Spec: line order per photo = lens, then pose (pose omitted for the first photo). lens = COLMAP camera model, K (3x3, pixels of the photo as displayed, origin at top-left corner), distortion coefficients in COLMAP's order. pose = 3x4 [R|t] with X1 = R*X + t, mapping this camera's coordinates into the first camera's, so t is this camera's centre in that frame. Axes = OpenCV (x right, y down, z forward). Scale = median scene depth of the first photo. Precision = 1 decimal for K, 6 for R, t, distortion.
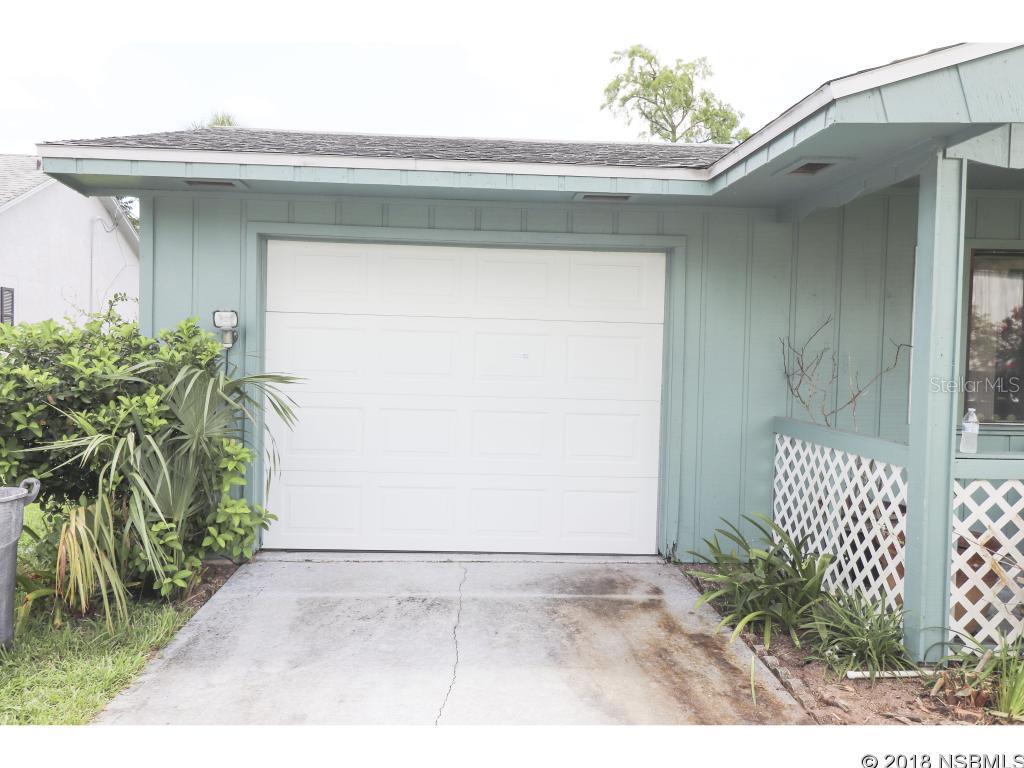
lens RADIAL K [[801.6, 0, 508.7], [0, 801.6, 379.1], [0, 0, 1]] dist [0.013437, -0.010190]
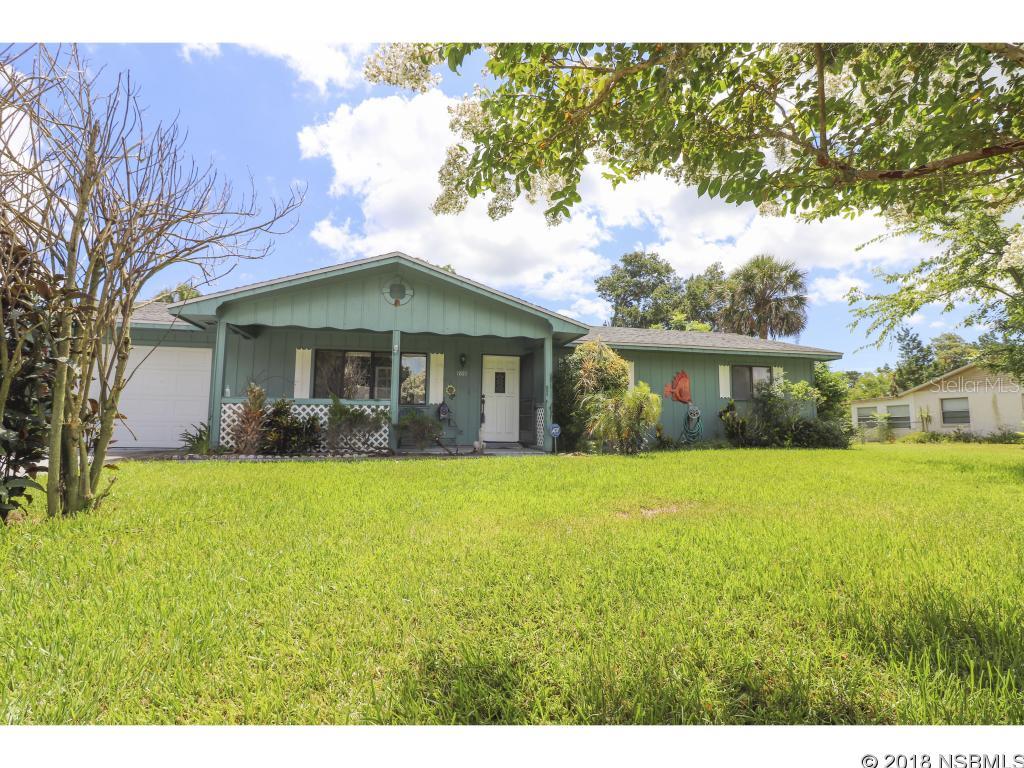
lens RADIAL K [[484.9, 0, 512.2], [0, 484.9, 379.9], [0, 0, 1]] dist [-0.011172, 0.000221]
pose [[0.986529, 0.006038, 0.163474, 1.036180], [0.014757, 0.991959, -0.125694, 0.217714], [-0.162919, 0.126414, 0.978508, -1.012157]]
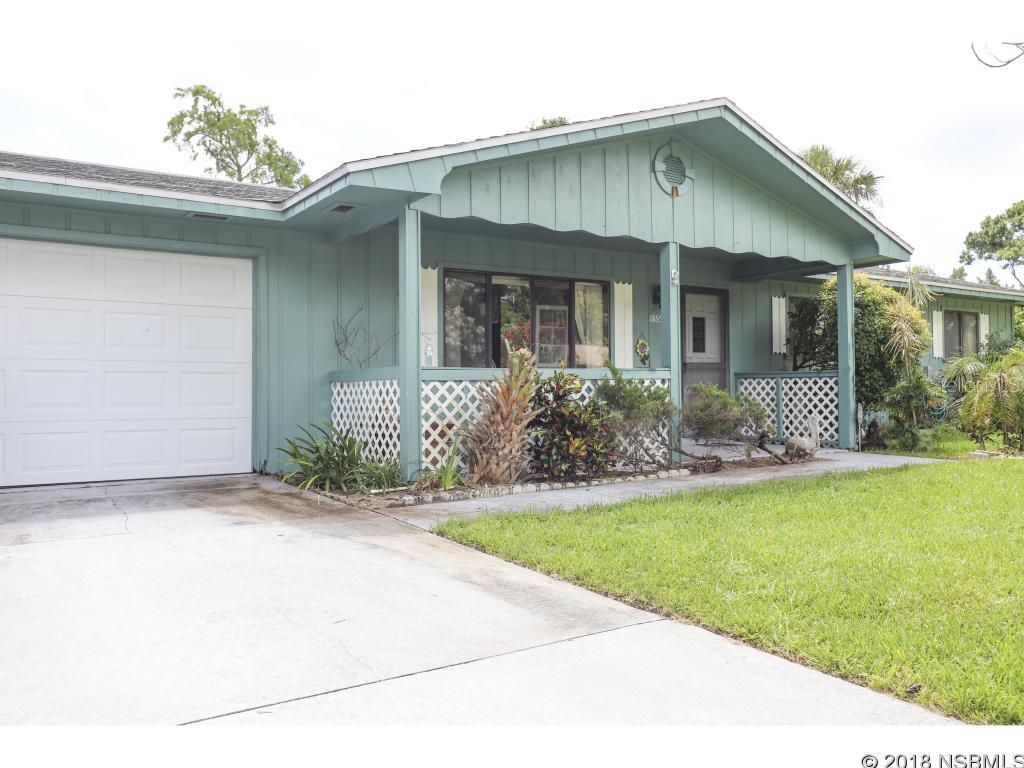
lens RADIAL K [[801.6, 0, 509.3], [0, 801.6, 380.9], [0, 0, 1]] dist [0.013437, -0.010190]
pose [[0.865202, -0.019521, 0.501044, -0.132825], [0.043700, 0.998375, -0.036565, 0.134322], [-0.499516, 0.053531, 0.864649, -0.469396]]
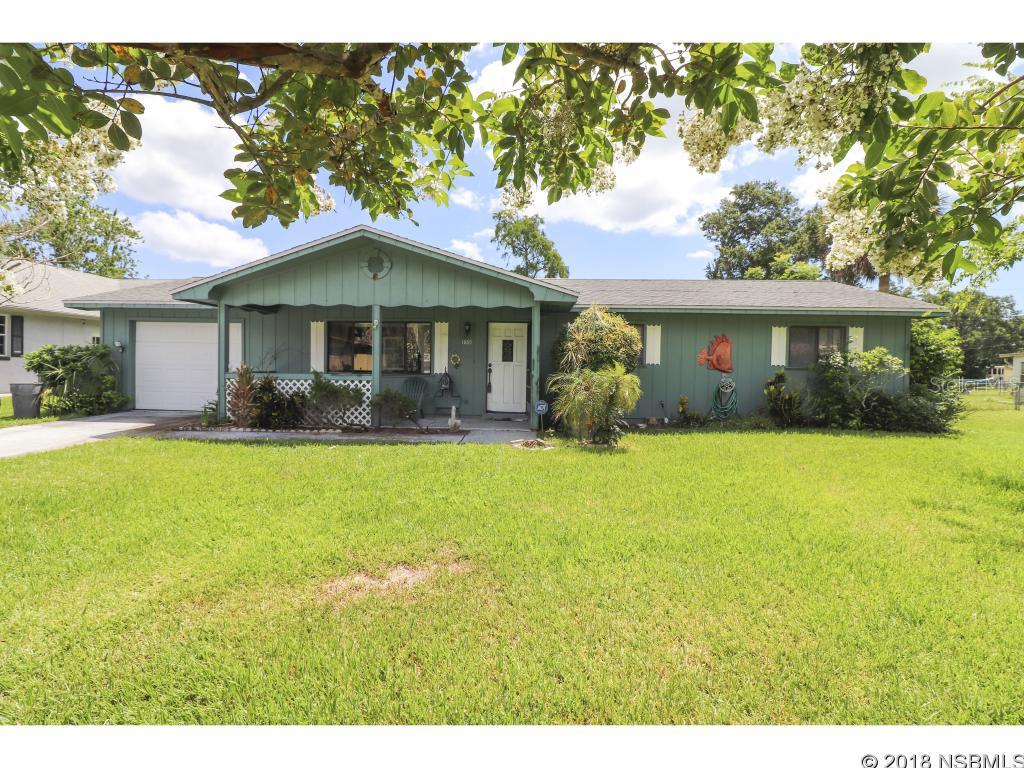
lens RADIAL K [[469.2, 0, 513.4], [0, 469.2, 379.6], [0, 0, 1]] dist [-0.012008, -0.002888]
pose [[0.995138, 0.000836, -0.098483, 1.546990], [-0.001597, 0.999969, -0.007648, 0.097838], [0.098474, 0.007768, 0.995109, -0.878634]]
